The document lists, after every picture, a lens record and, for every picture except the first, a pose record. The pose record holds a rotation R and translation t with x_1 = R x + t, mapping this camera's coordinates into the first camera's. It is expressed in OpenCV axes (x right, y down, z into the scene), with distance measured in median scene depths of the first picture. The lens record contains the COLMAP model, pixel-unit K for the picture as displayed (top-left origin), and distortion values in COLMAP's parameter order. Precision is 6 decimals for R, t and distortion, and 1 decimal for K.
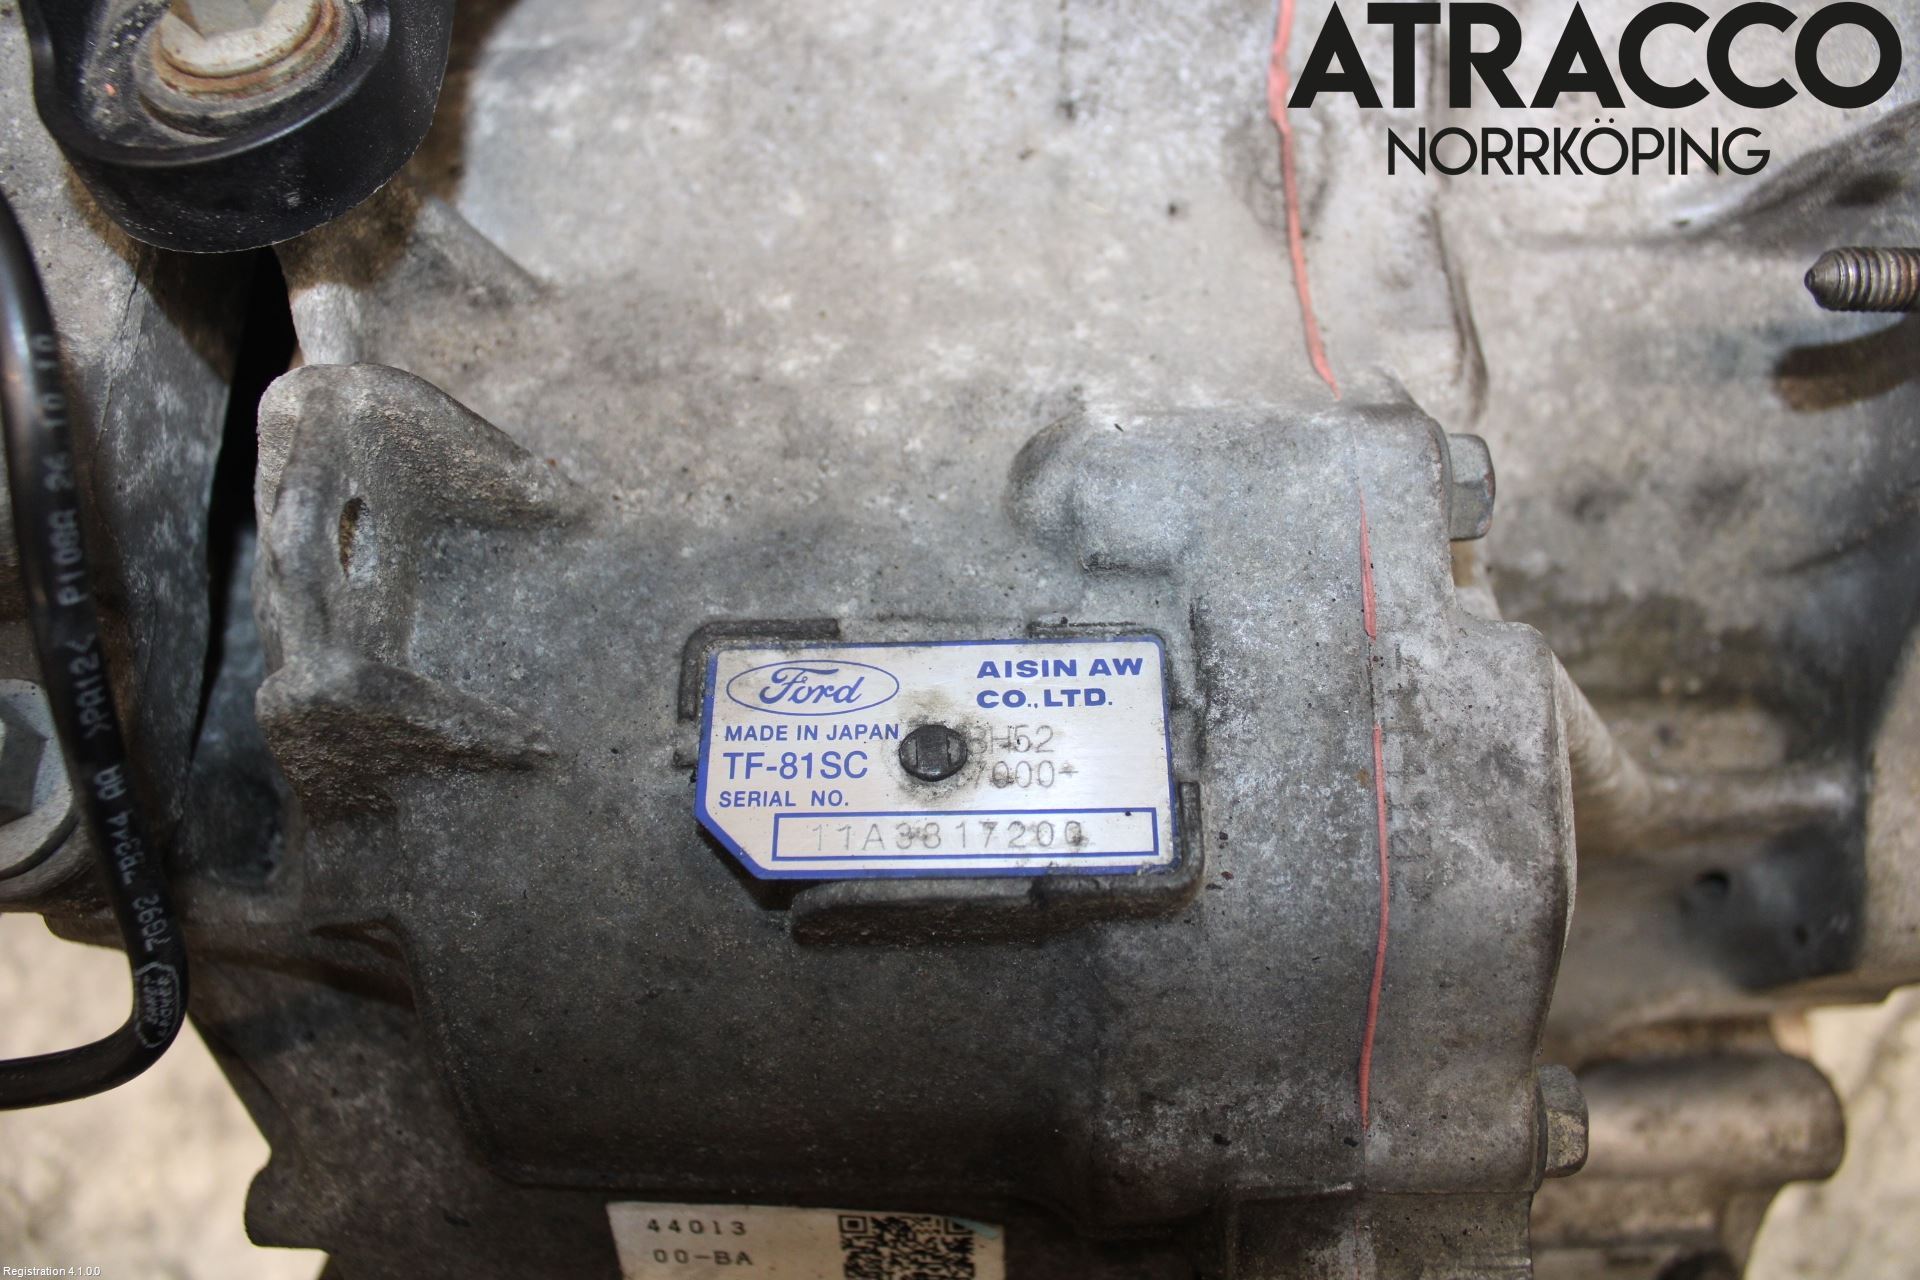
lens RADIAL K [[1522.0, 0, 956.2], [0, 1522.0, 608.9], [0, 0, 1]] dist [-0.183216, 0.132561]
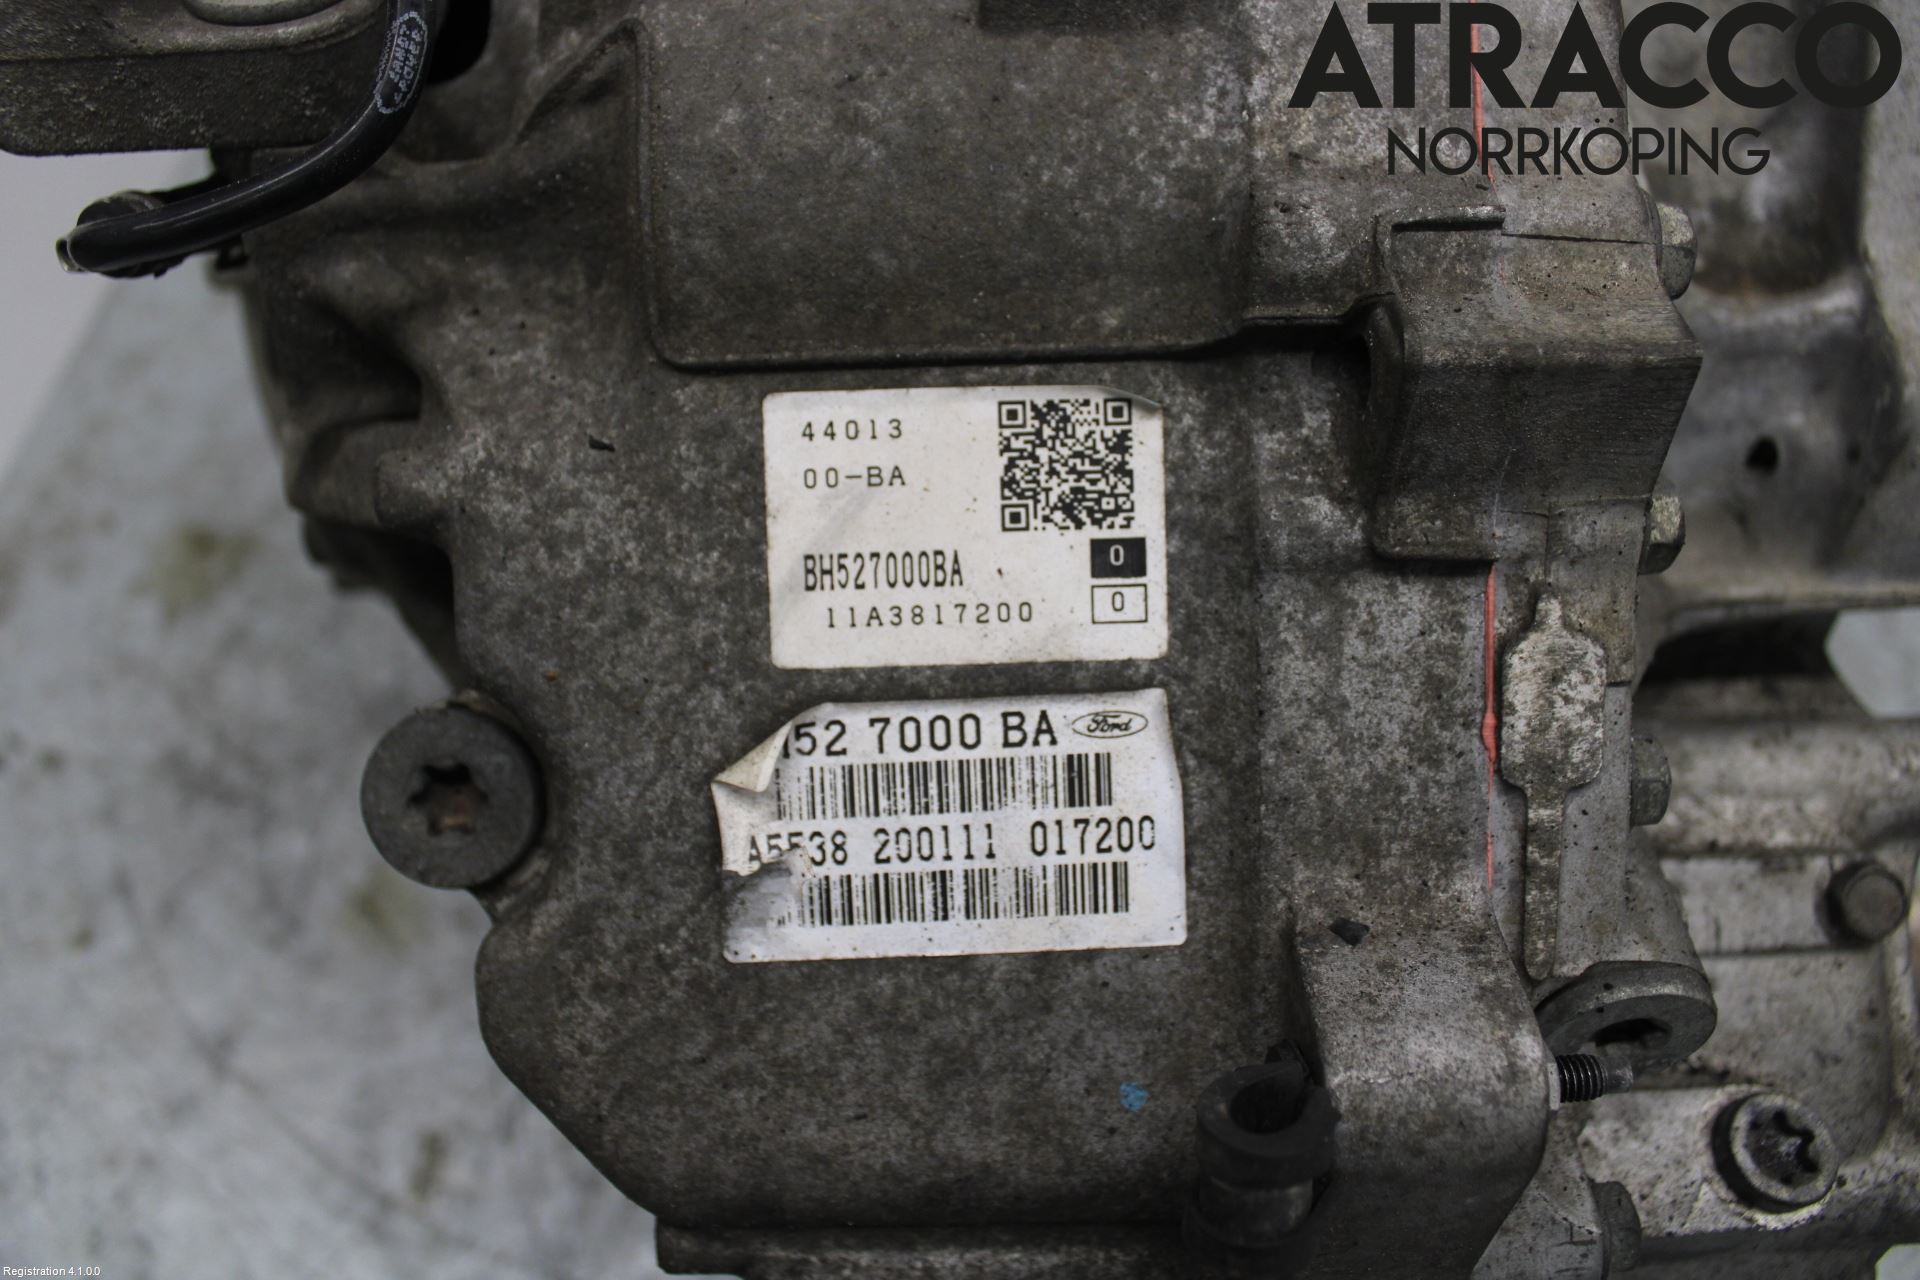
lens RADIAL K [[1522.0, 0, 956.2], [0, 1522.0, 608.9], [0, 0, 1]] dist [-0.183216, 0.132561]
pose [[0.999471, 0.000132, 0.032533, -0.139228], [0.013467, 0.908624, -0.417399, 0.951131], [-0.029615, 0.417616, 0.908141, 0.123455]]
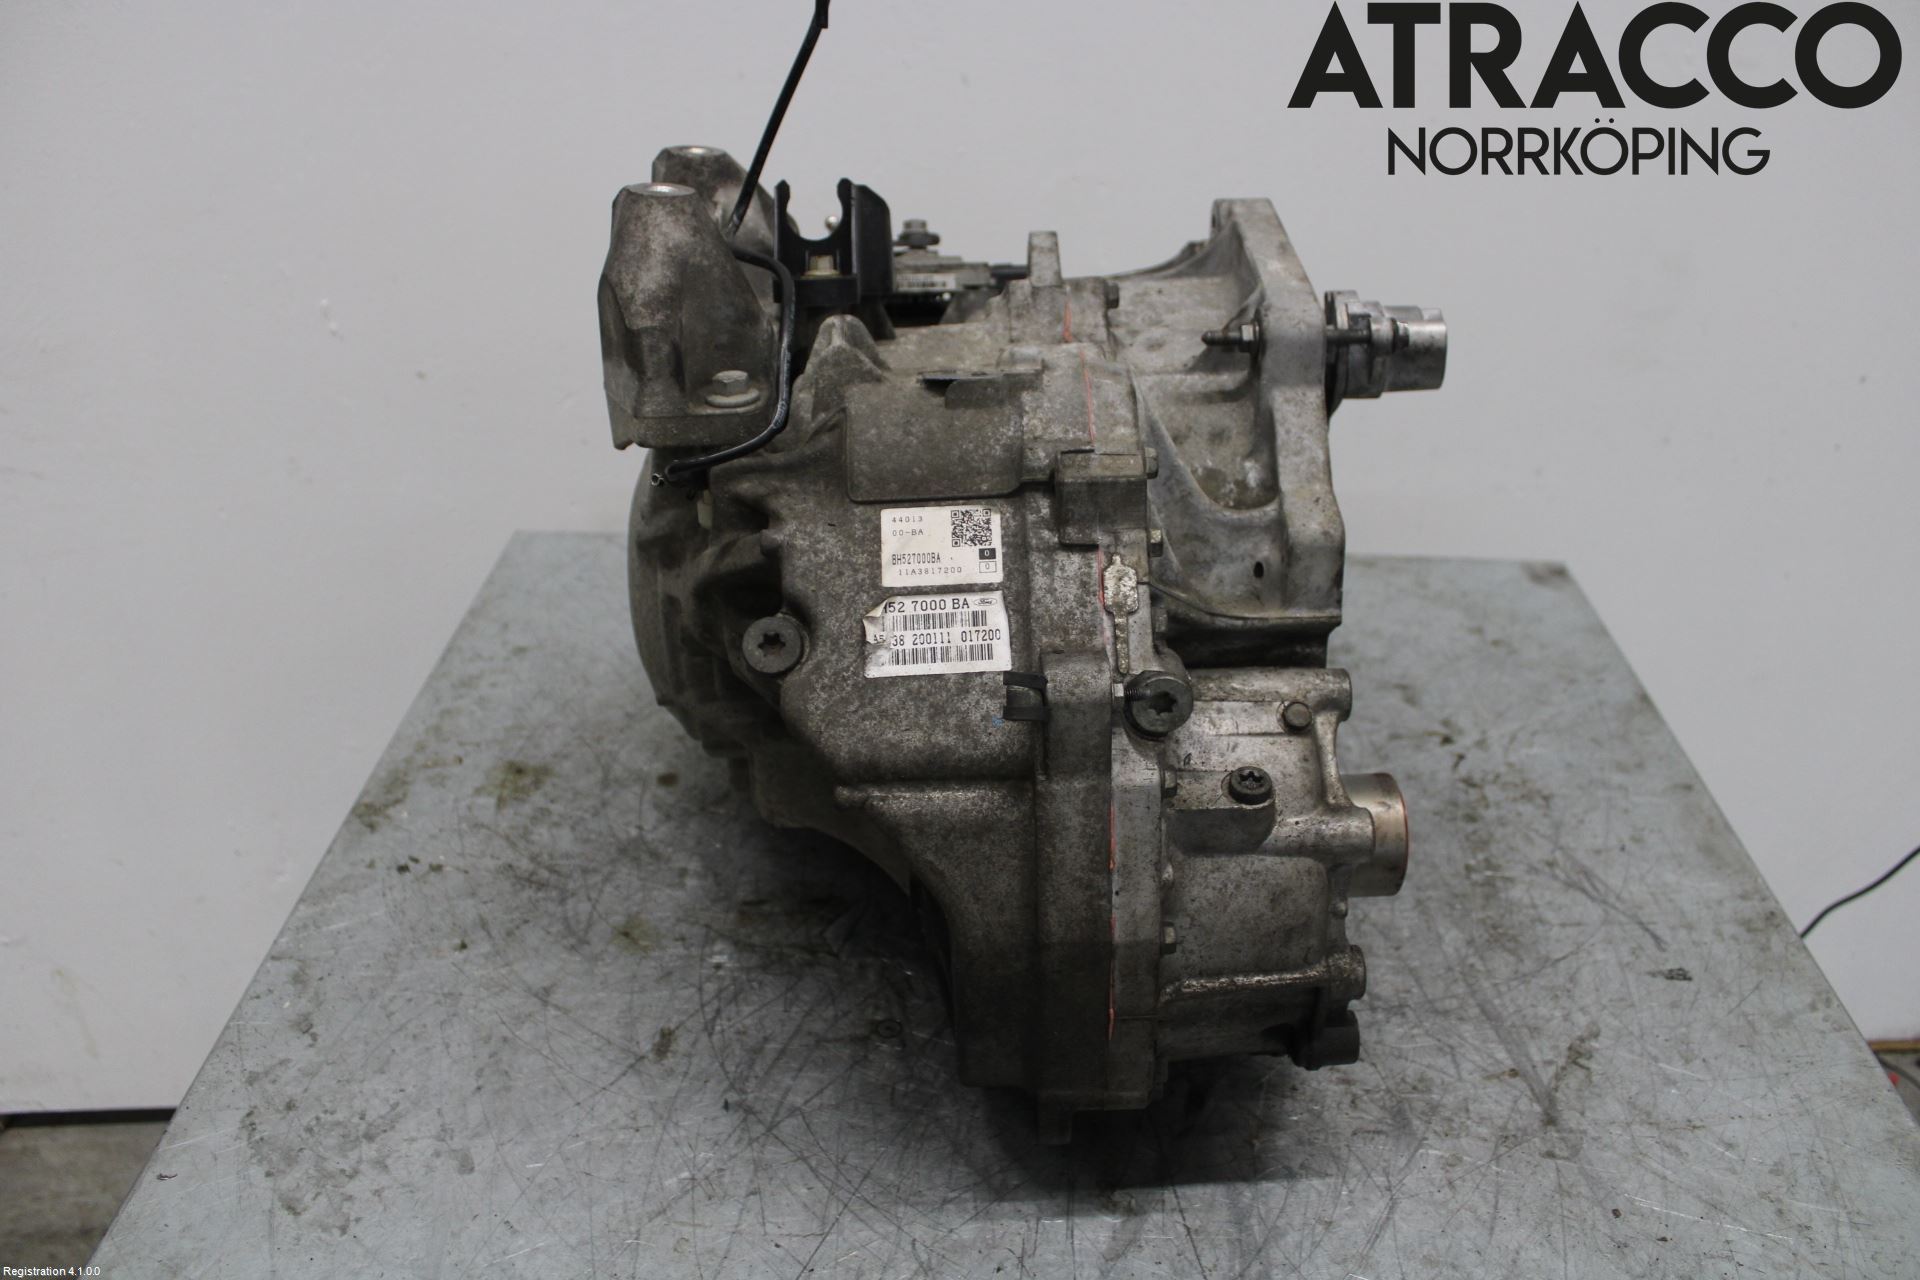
lens RADIAL K [[1522.0, 0, 956.2], [0, 1522.0, 608.9], [0, 0, 1]] dist [-0.183216, 0.132561]
pose [[0.999994, -0.000983, -0.003429, -0.055285], [-0.001784, 0.694552, -0.719441, 3.003211], [0.003089, 0.719442, 0.694546, -1.220583]]
